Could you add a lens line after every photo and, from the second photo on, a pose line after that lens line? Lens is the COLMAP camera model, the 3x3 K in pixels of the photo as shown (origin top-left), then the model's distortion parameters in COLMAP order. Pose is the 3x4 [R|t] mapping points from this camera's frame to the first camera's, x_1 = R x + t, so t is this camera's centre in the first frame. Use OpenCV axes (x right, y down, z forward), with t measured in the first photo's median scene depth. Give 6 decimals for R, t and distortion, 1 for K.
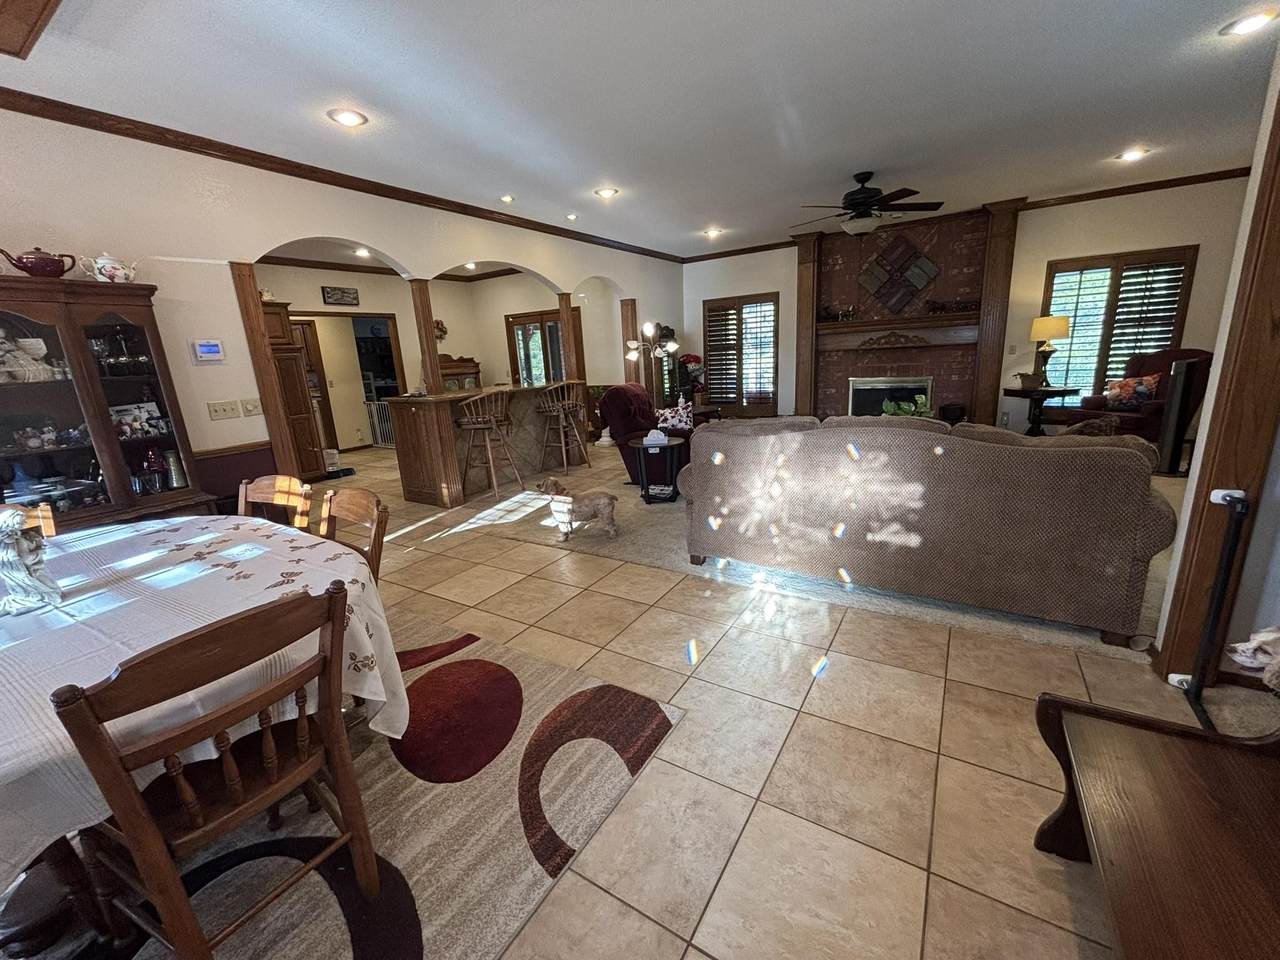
lens RADIAL K [[518.0, 0, 639.3], [0, 518.0, 478.9], [0, 0, 1]] dist [0.001371, 0.000554]
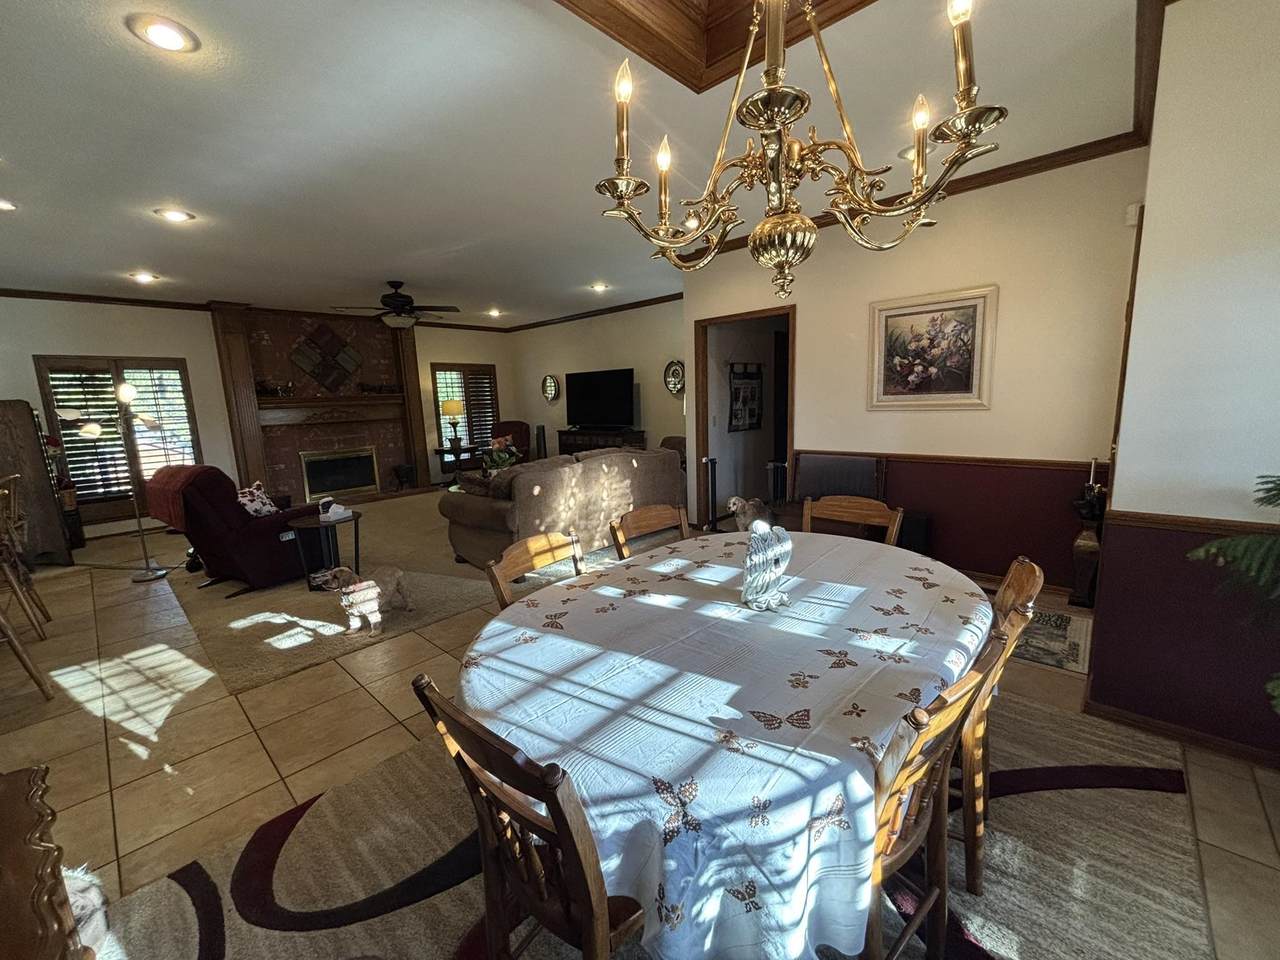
lens RADIAL K [[518.0, 0, 638.6], [0, 518.0, 479.1], [0, 0, 1]] dist [0.001371, 0.000554]
pose [[0.182814, -0.108048, 0.977192, -0.710754], [0.261411, 0.963506, 0.057630, -0.048927], [-0.947757, 0.244913, 0.204387, 0.296384]]
